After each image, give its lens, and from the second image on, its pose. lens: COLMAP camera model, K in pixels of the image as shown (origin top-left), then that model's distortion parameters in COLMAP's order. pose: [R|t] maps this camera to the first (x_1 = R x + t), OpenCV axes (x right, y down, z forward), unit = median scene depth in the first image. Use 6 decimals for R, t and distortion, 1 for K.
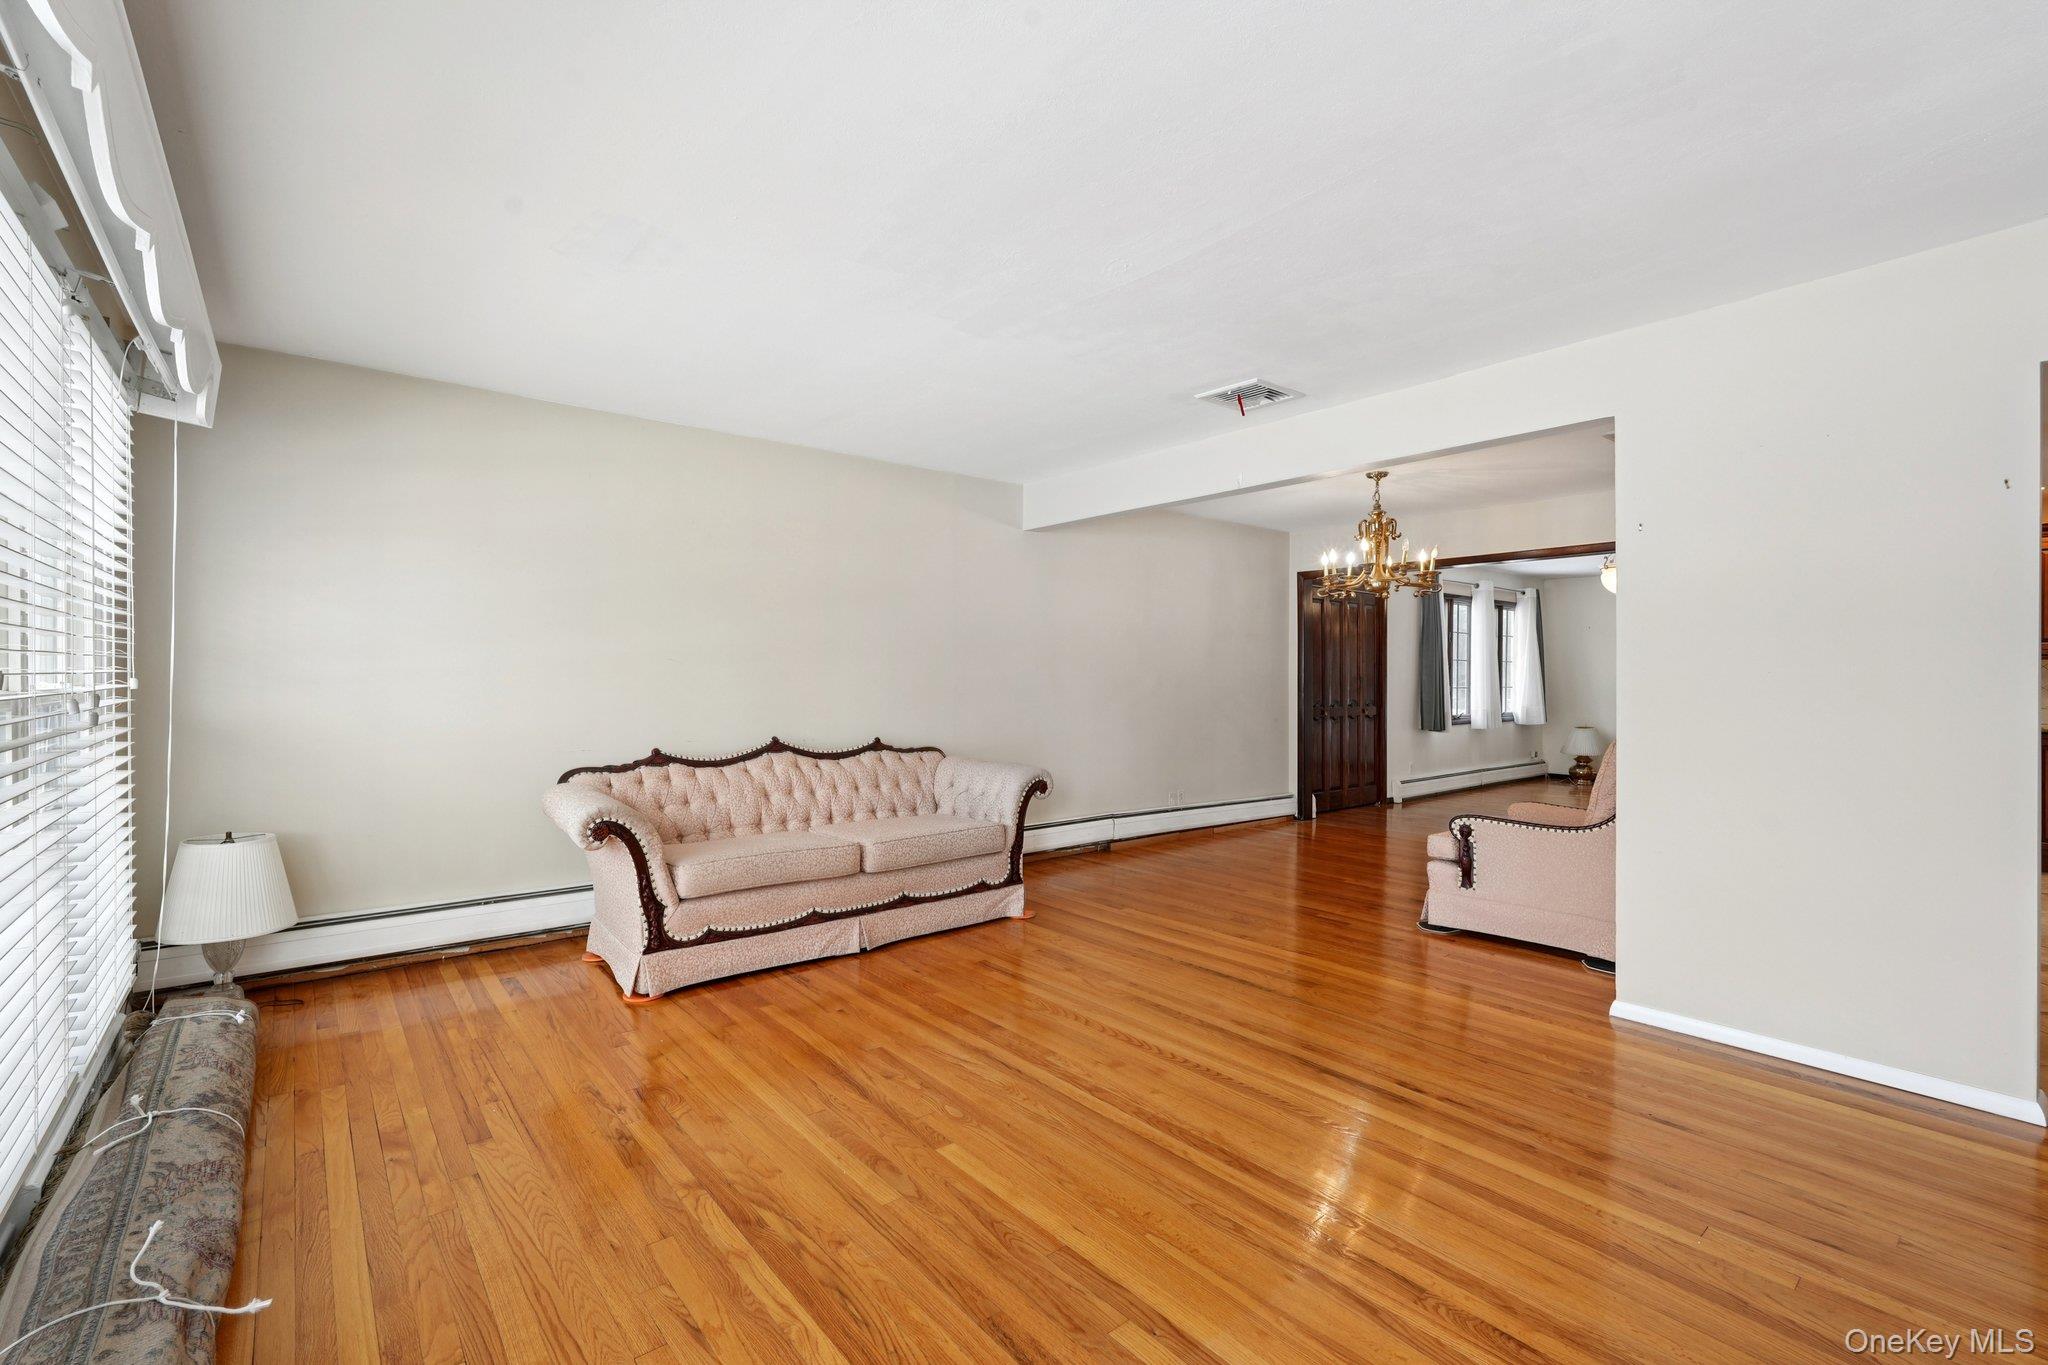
lens RADIAL K [[893.5, 0, 1019.7], [0, 893.5, 679.3], [0, 0, 1]] dist [-0.015349, 0.007088]
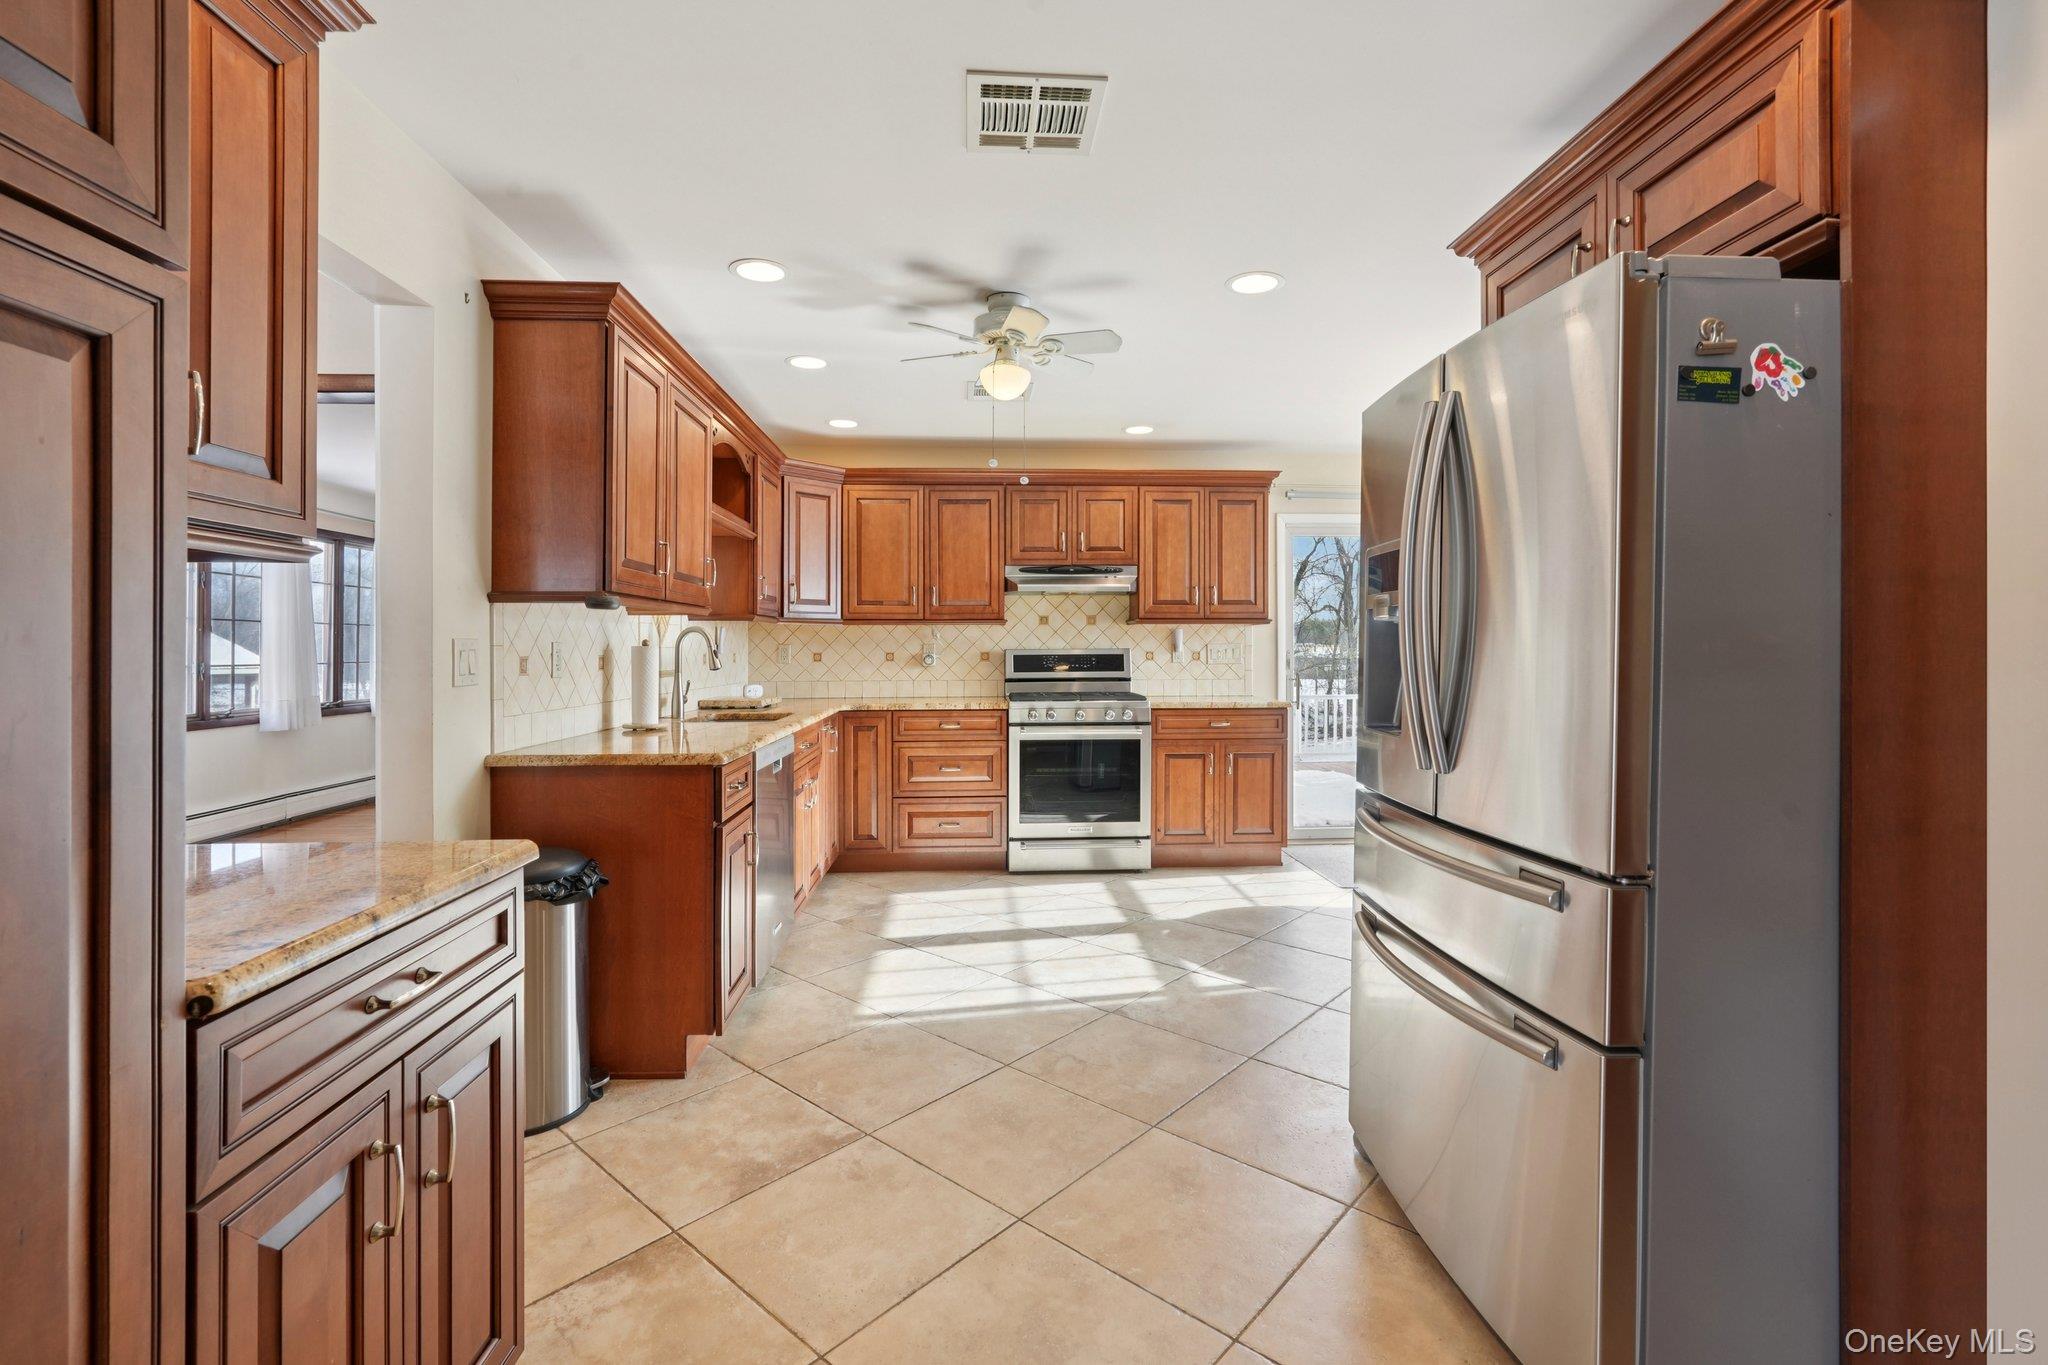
lens RADIAL K [[914.4, 0, 1030.1], [0, 914.4, 645.3], [0, 0, 1]] dist [-0.014370, 0.007590]
pose [[0.576525, -0.003033, 0.817074, 0.737051], [0.004547, 0.999990, 0.000503, -0.001921], [-0.817067, 0.003426, 0.576532, 0.496233]]
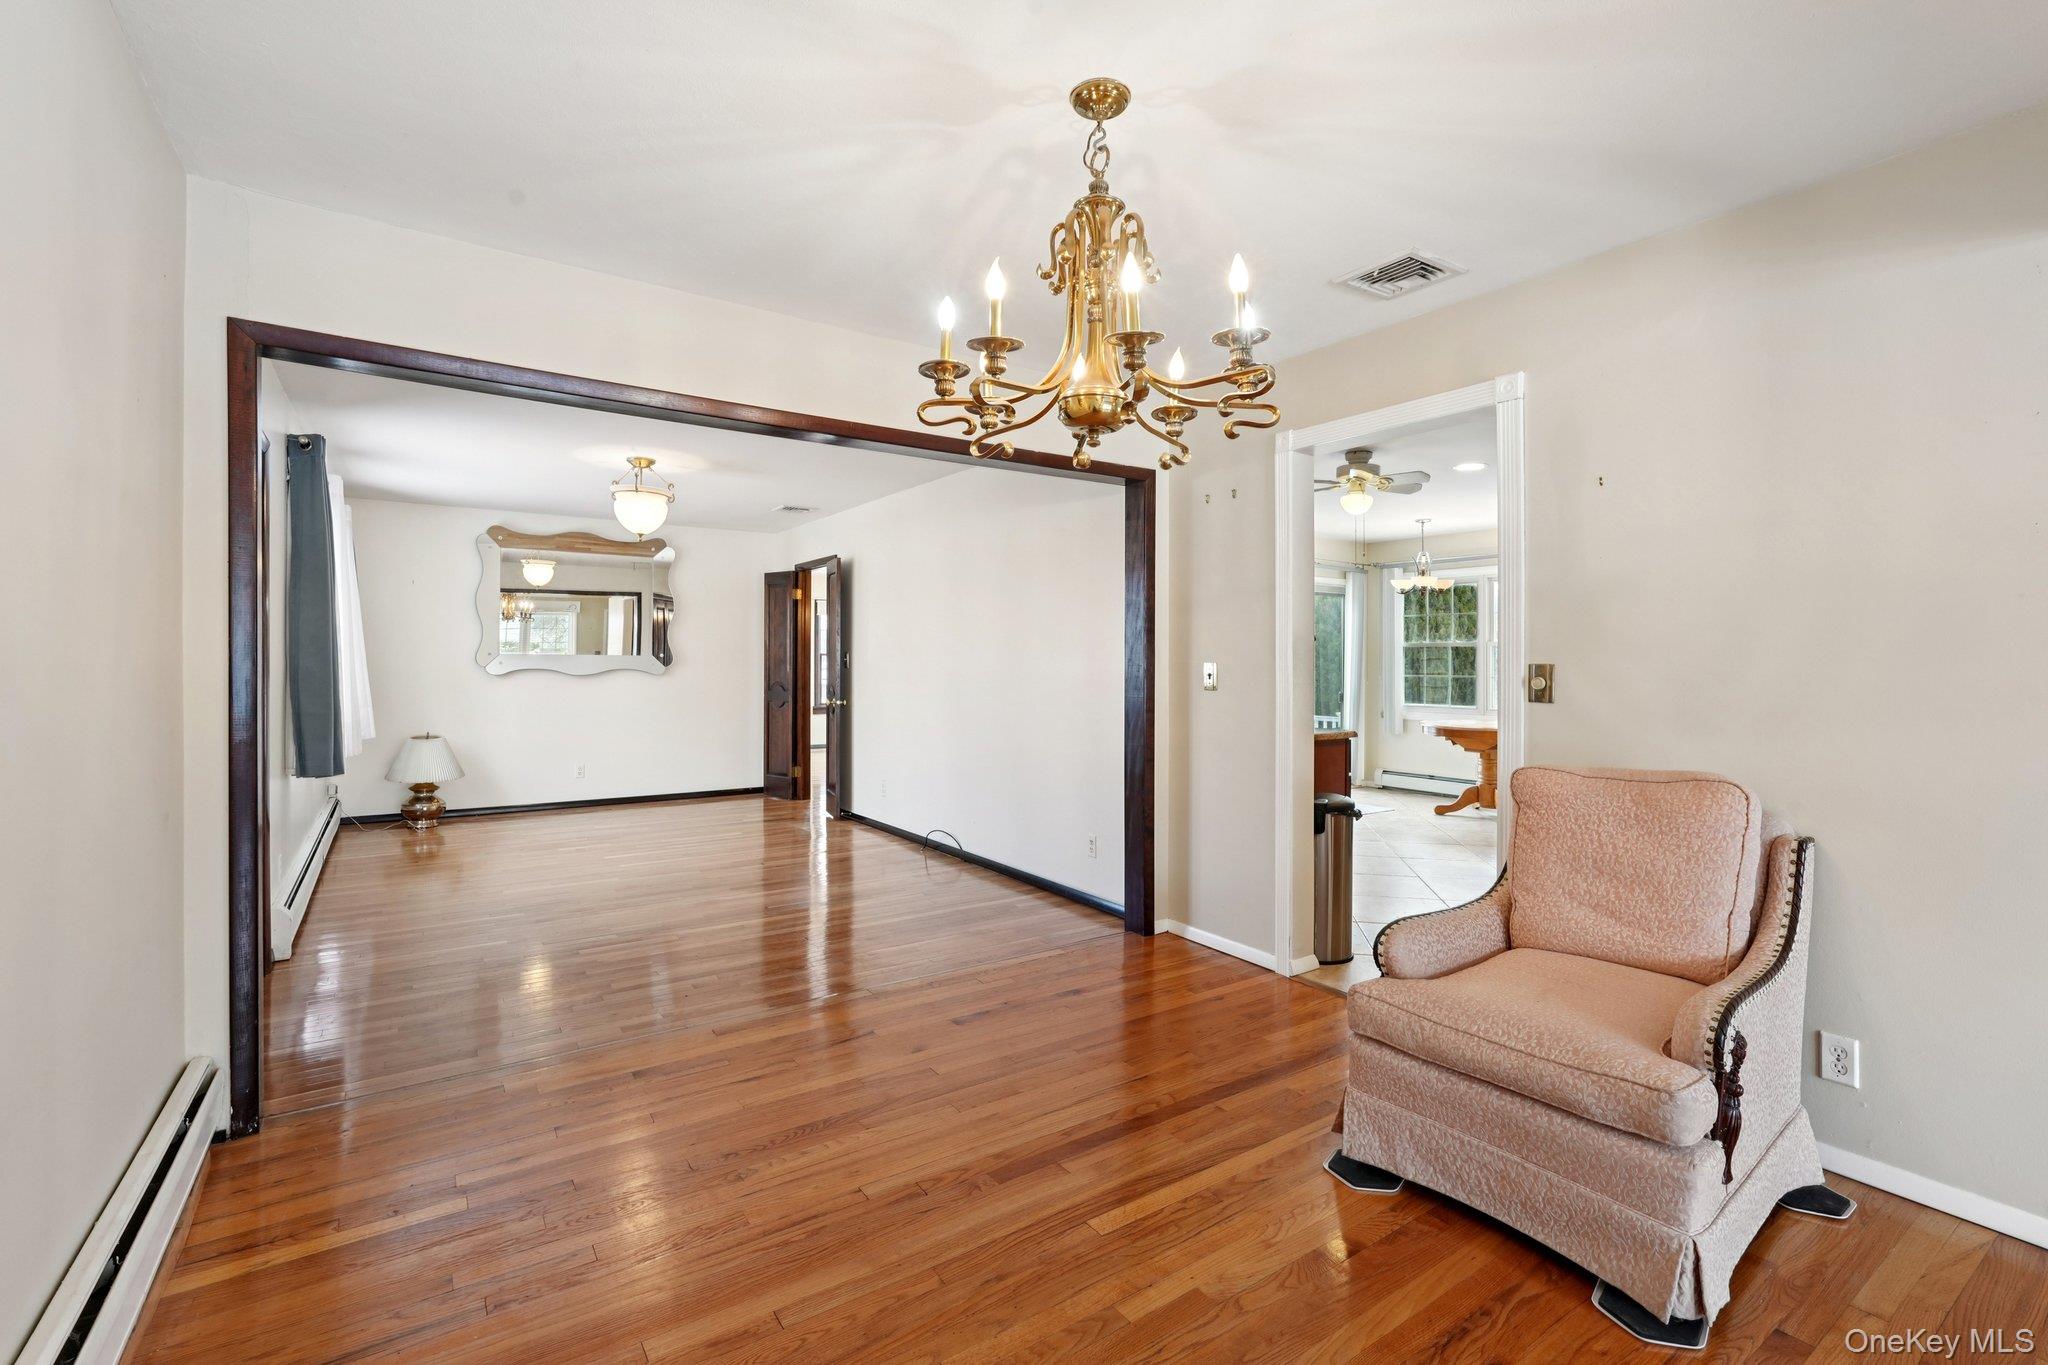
lens RADIAL K [[905.1, 0, 1029.0], [0, 905.1, 665.8], [0, 0, 1]] dist [-0.017837, 0.010665]
pose [[0.081230, -0.009916, 0.996646, 0.067686], [-0.001236, 0.999949, 0.010049, -0.012086], [-0.996695, -0.002048, 0.081214, 1.322763]]
